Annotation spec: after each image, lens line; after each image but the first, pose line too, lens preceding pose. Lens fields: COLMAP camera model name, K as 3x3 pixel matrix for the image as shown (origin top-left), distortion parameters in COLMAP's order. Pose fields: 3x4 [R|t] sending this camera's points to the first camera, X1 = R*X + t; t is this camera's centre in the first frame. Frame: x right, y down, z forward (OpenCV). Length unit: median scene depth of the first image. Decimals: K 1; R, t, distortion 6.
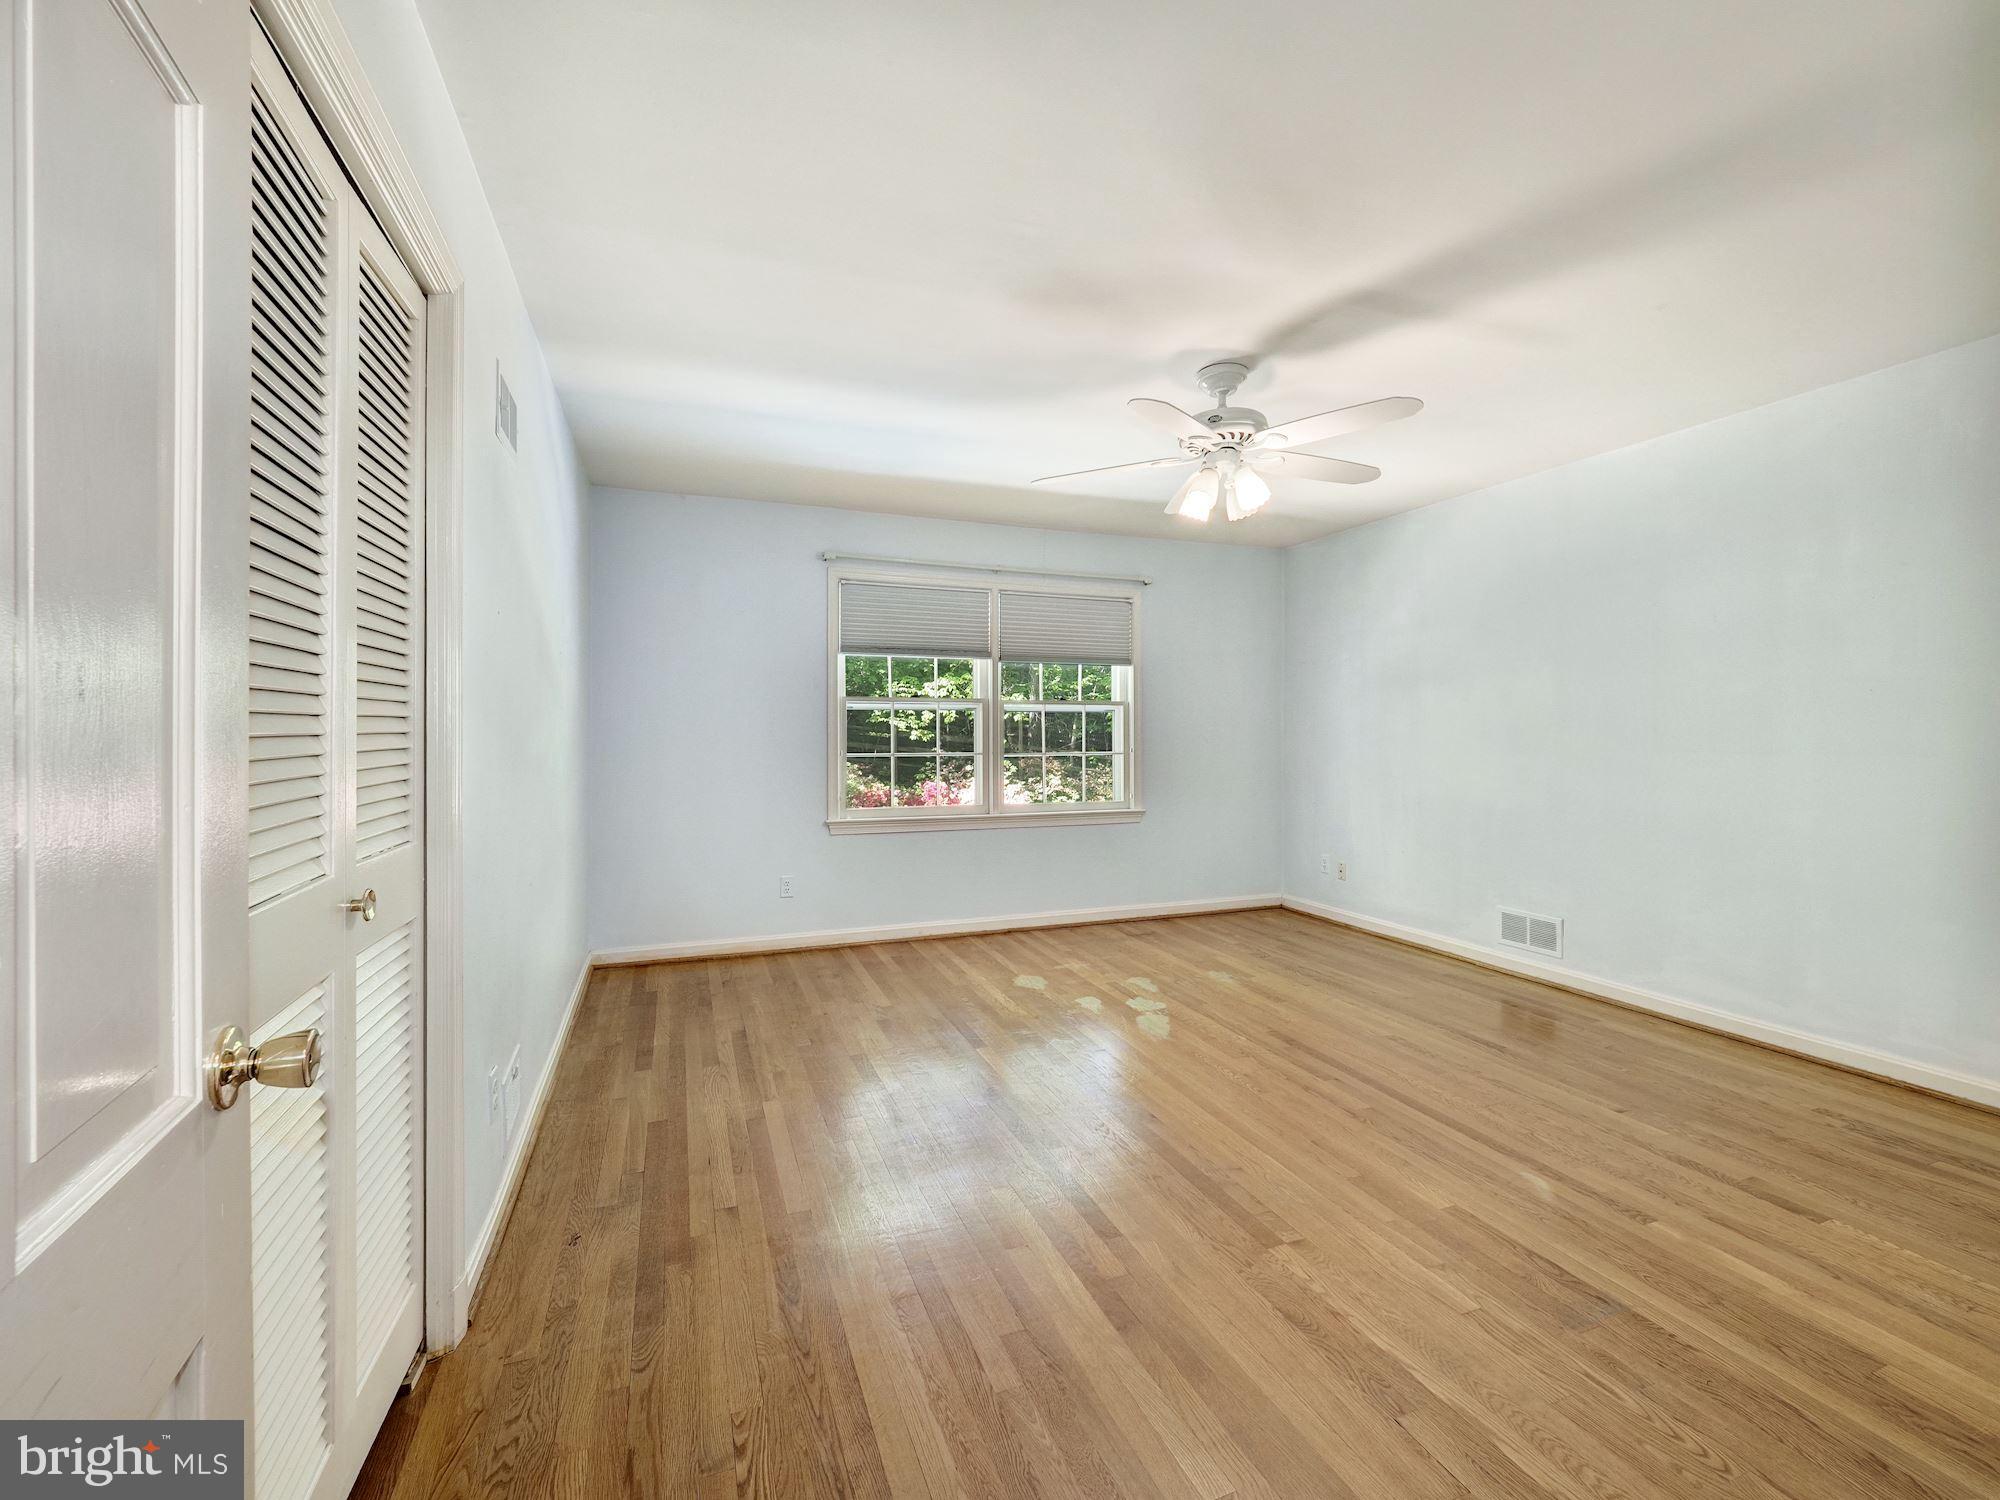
lens RADIAL K [[863.4, 0, 993.6], [0, 863.4, 731.8], [0, 0, 1]] dist [0.017278, -0.000002]
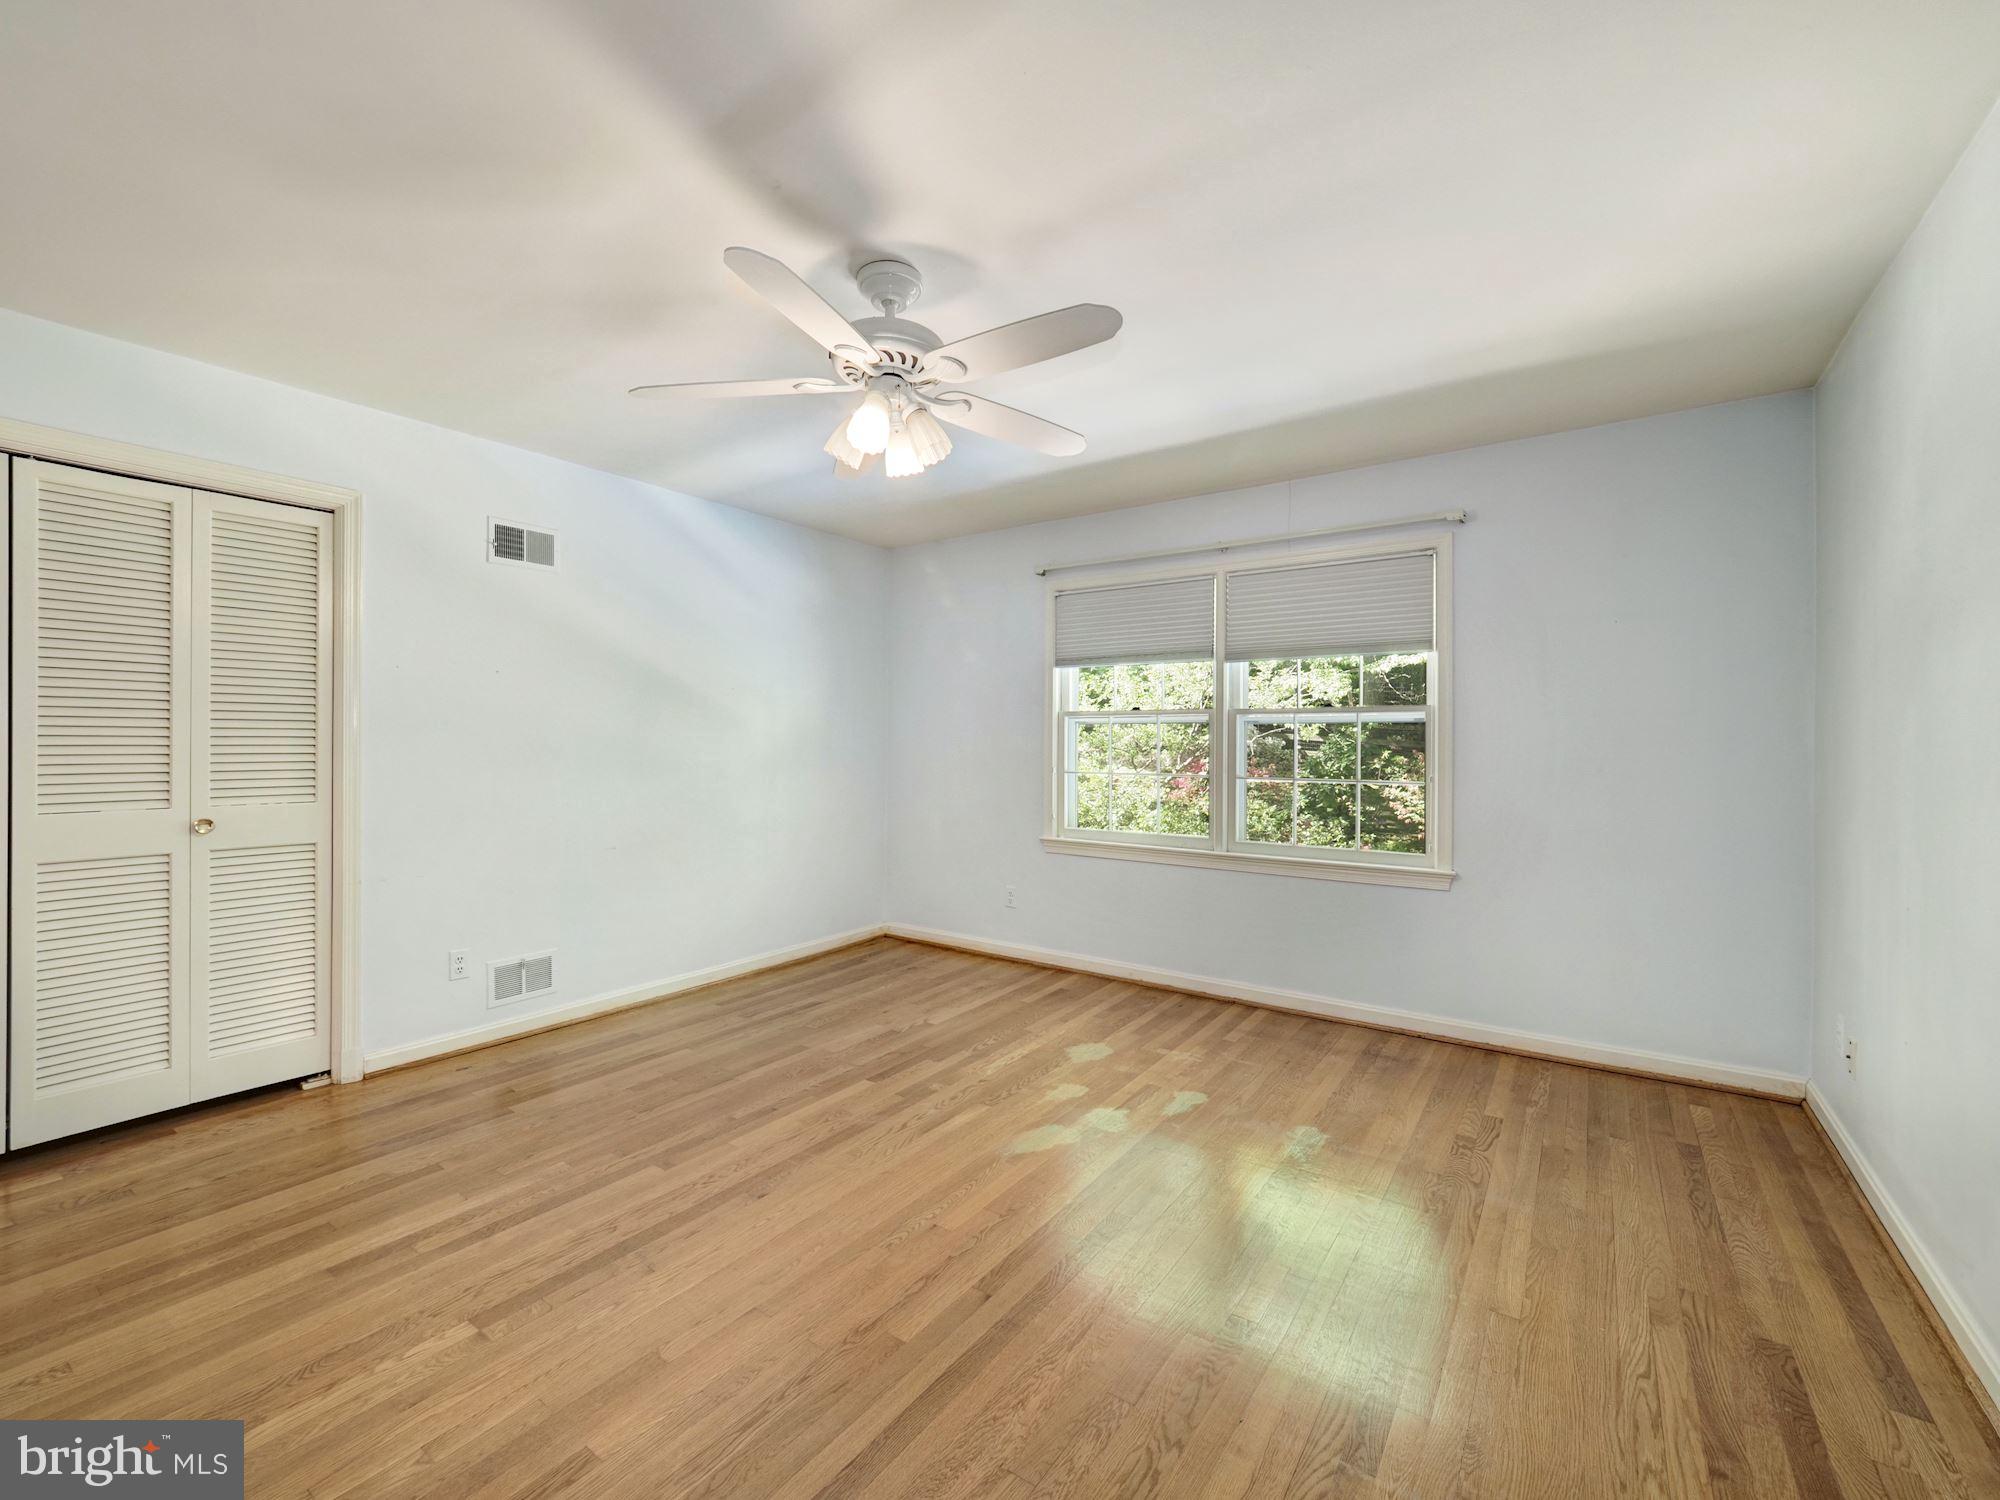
lens RADIAL K [[841.6, 0, 985.6], [0, 841.6, 747.0], [0, 0, 1]] dist [0.015472, -0.013816]
pose [[0.550664, 0.008290, -0.834686, 0.644989], [-0.002417, 0.999962, 0.008337, -0.010116], [0.834724, -0.002573, 0.550663, 0.459951]]
